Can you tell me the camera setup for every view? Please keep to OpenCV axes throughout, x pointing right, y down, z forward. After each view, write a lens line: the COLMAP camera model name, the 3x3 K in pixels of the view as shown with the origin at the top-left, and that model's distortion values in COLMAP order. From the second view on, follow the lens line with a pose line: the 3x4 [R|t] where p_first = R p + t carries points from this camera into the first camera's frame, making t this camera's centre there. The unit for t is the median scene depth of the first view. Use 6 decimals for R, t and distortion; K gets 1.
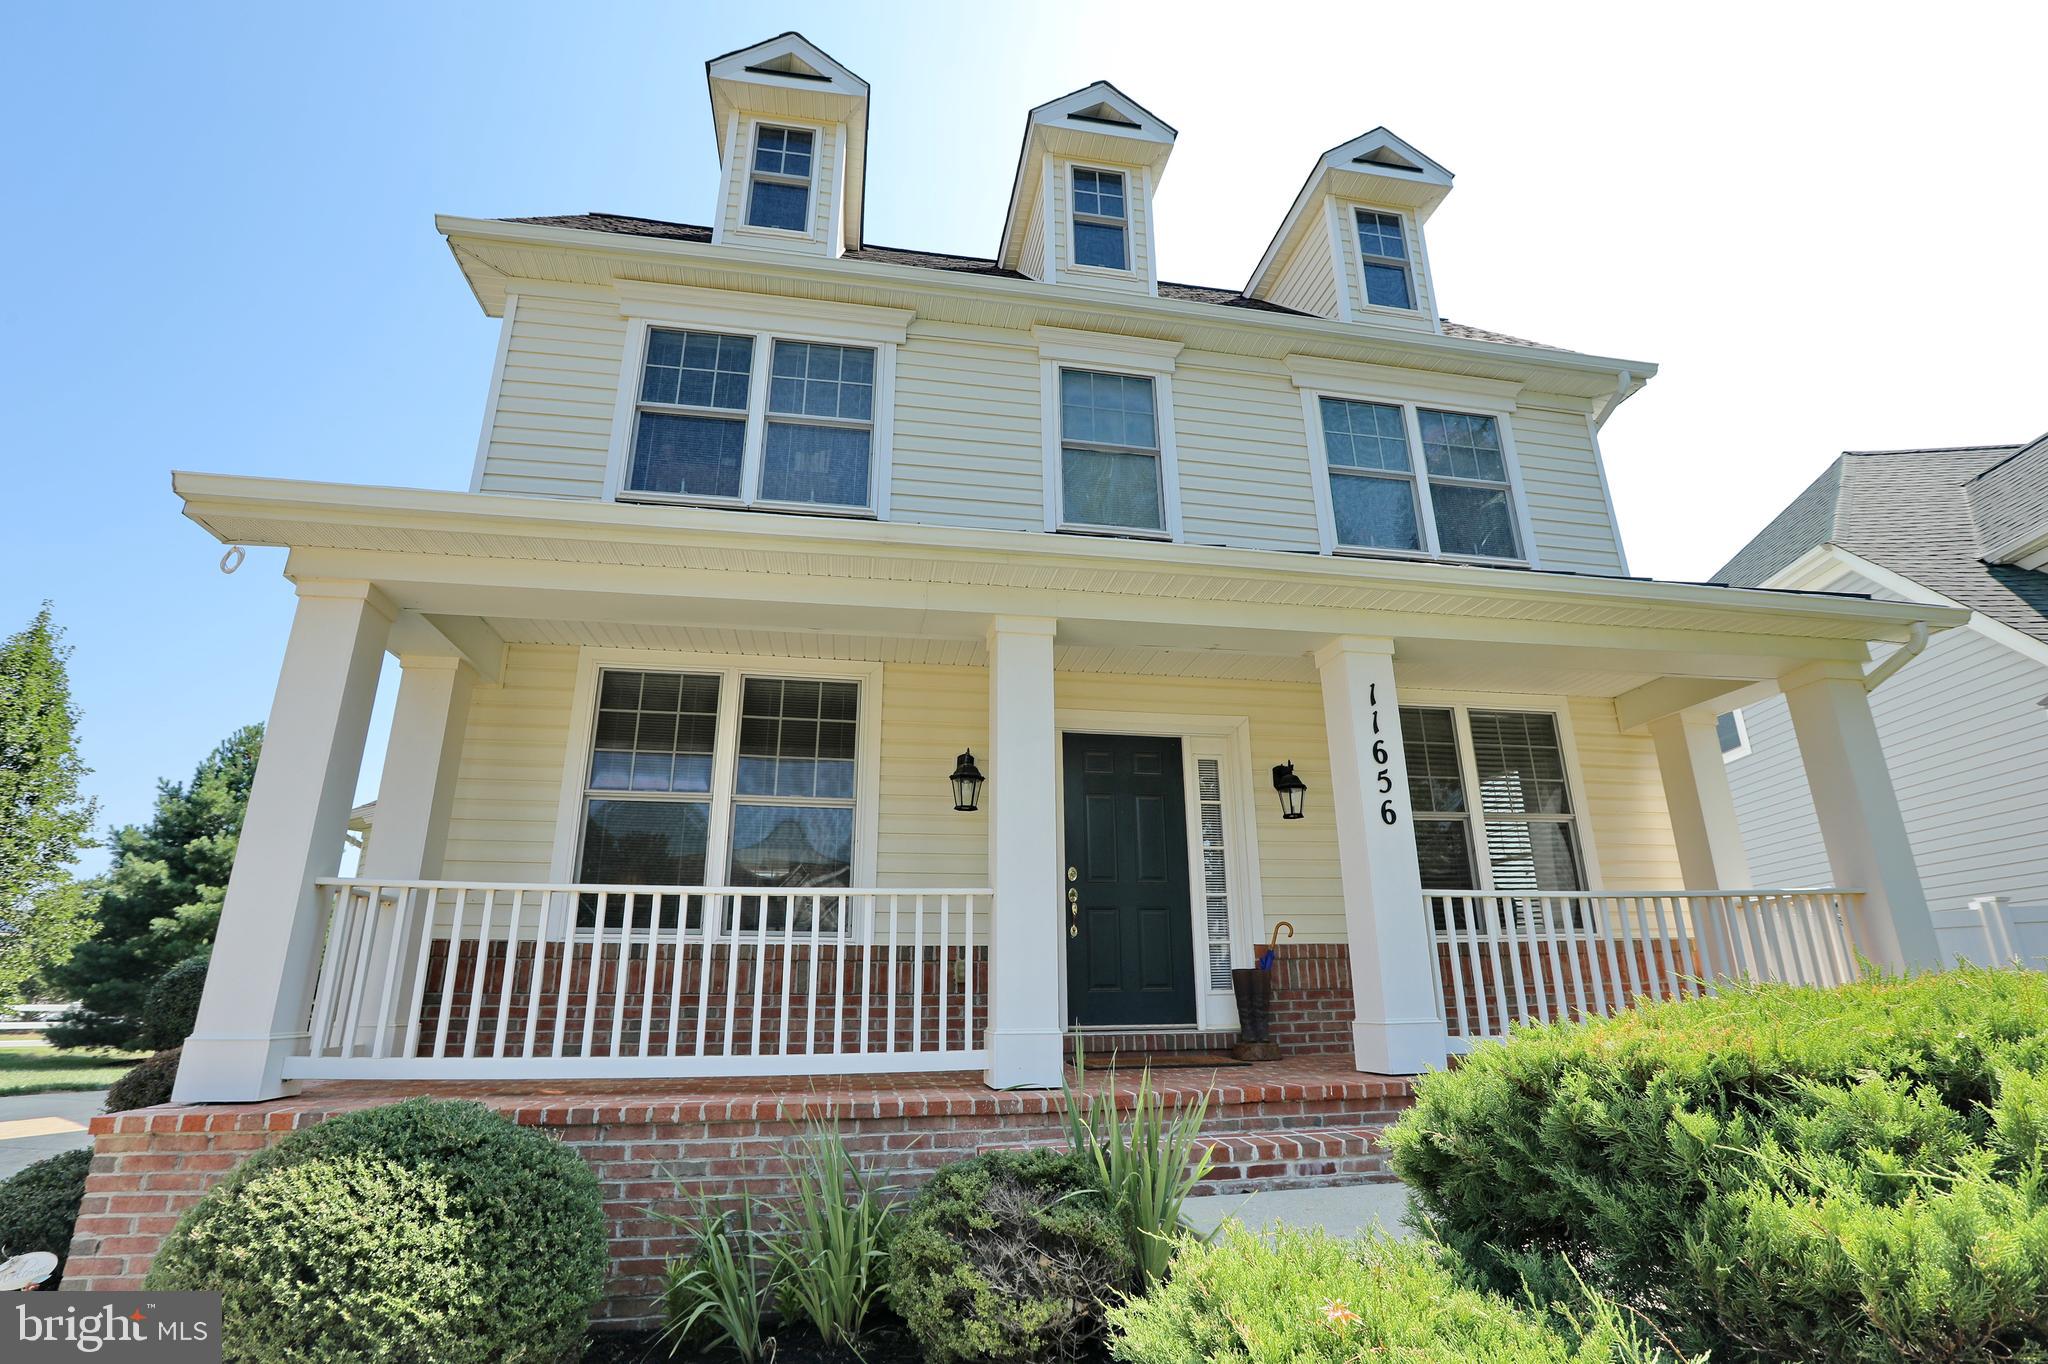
lens RADIAL K [[955.1, 0, 1026.8], [0, 955.1, 680.1], [0, 0, 1]] dist [-0.037260, 0.000438]
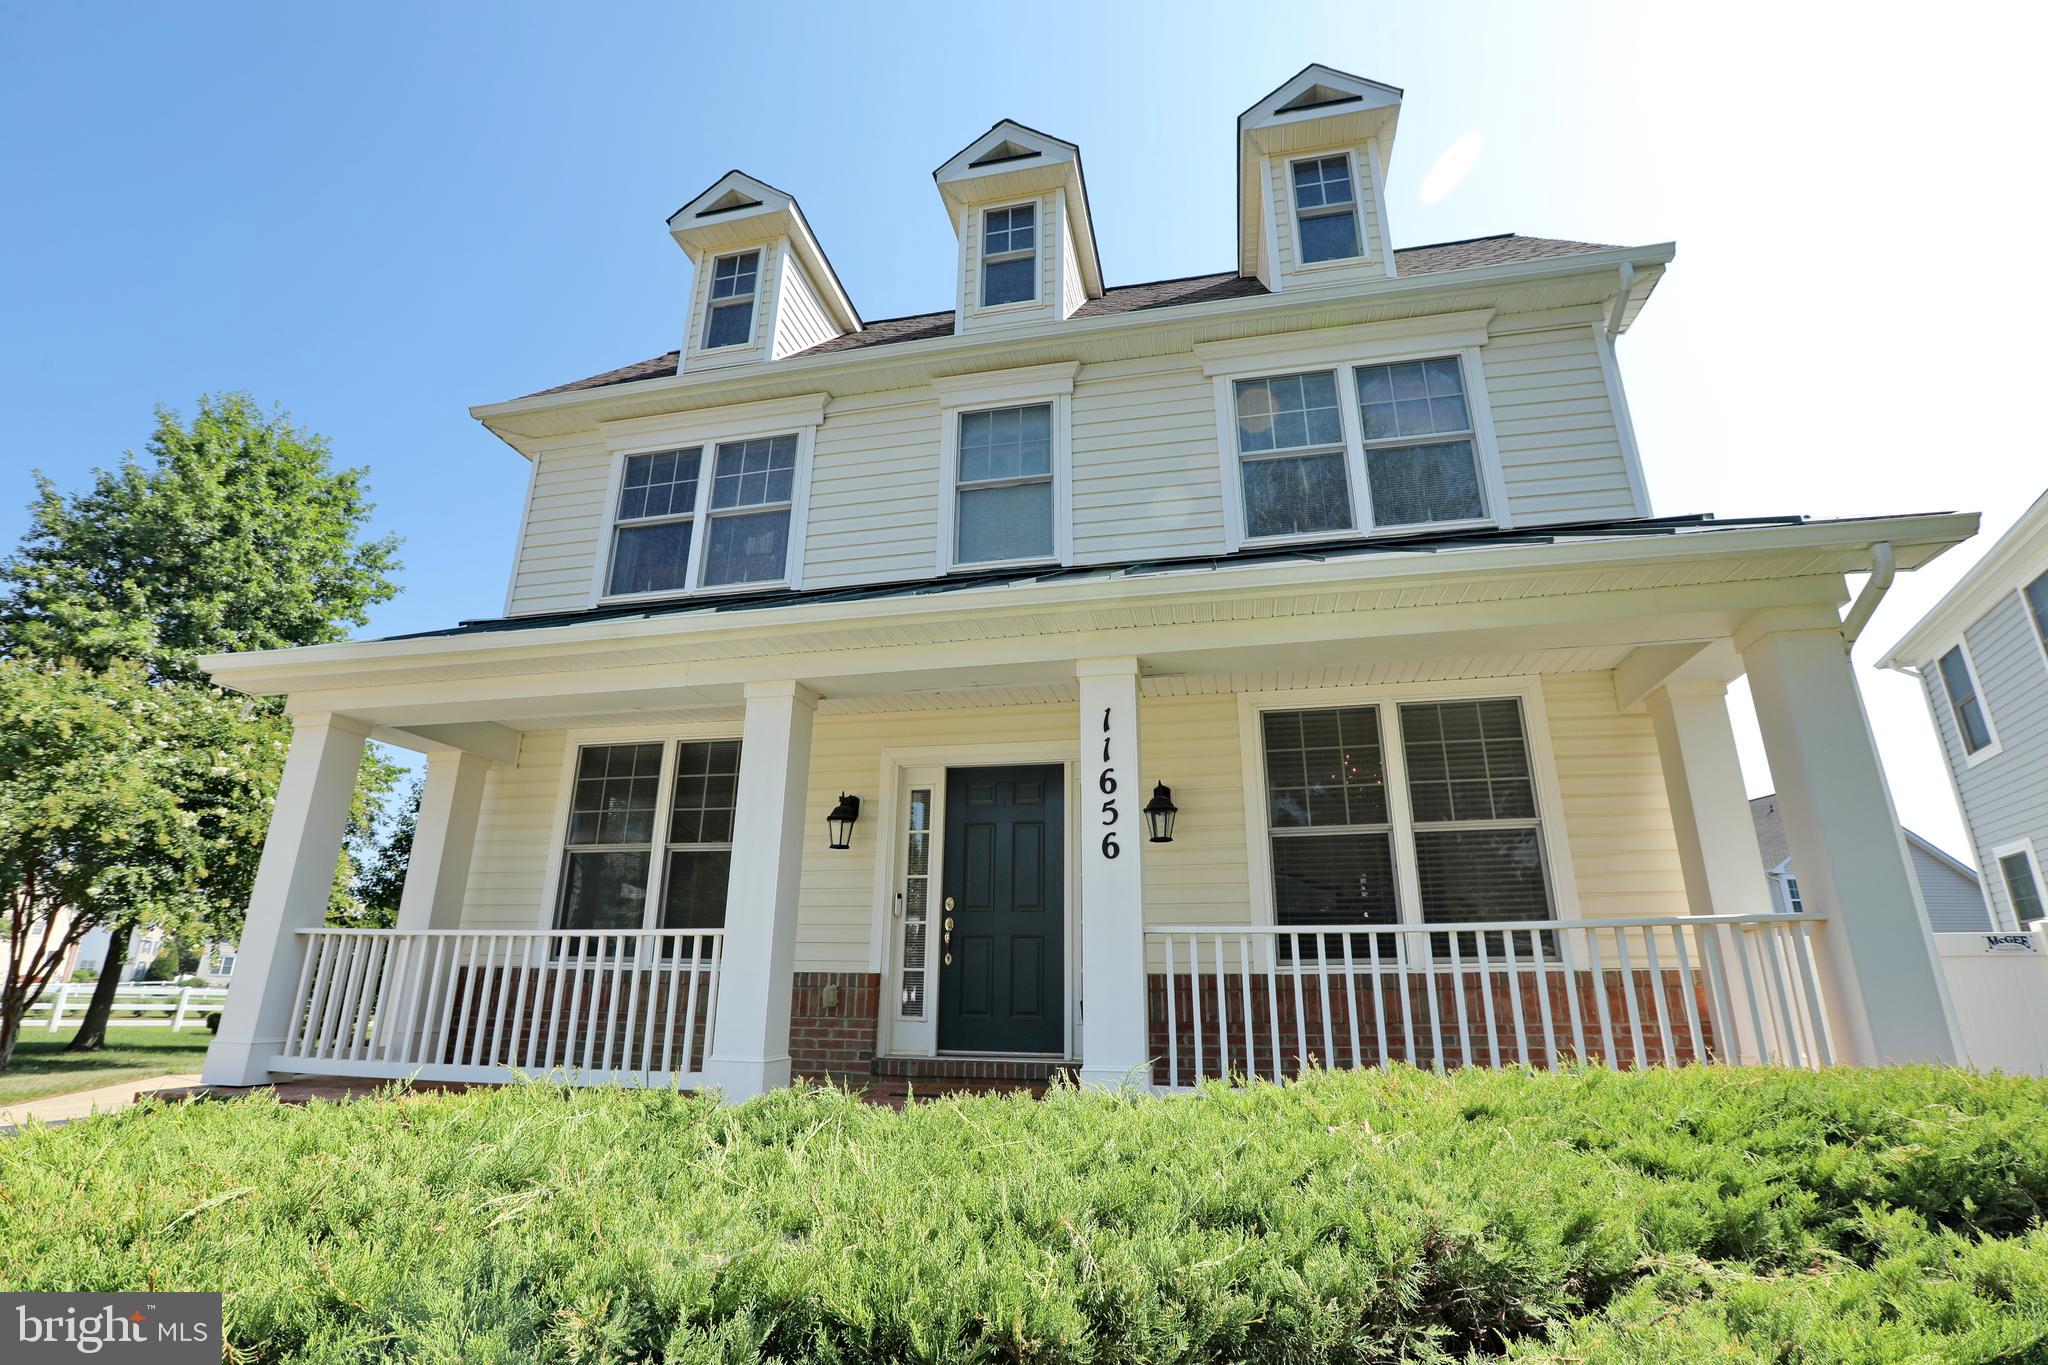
lens RADIAL K [[955.1, 0, 1062.6], [0, 955.1, 712.0], [0, 0, 1]] dist [-0.037260, 0.000438]
pose [[0.924479, -0.098448, -0.368303, 0.487506], [0.097737, 0.994998, -0.020636, 0.025644], [0.368493, -0.016919, 0.929477, 0.077341]]
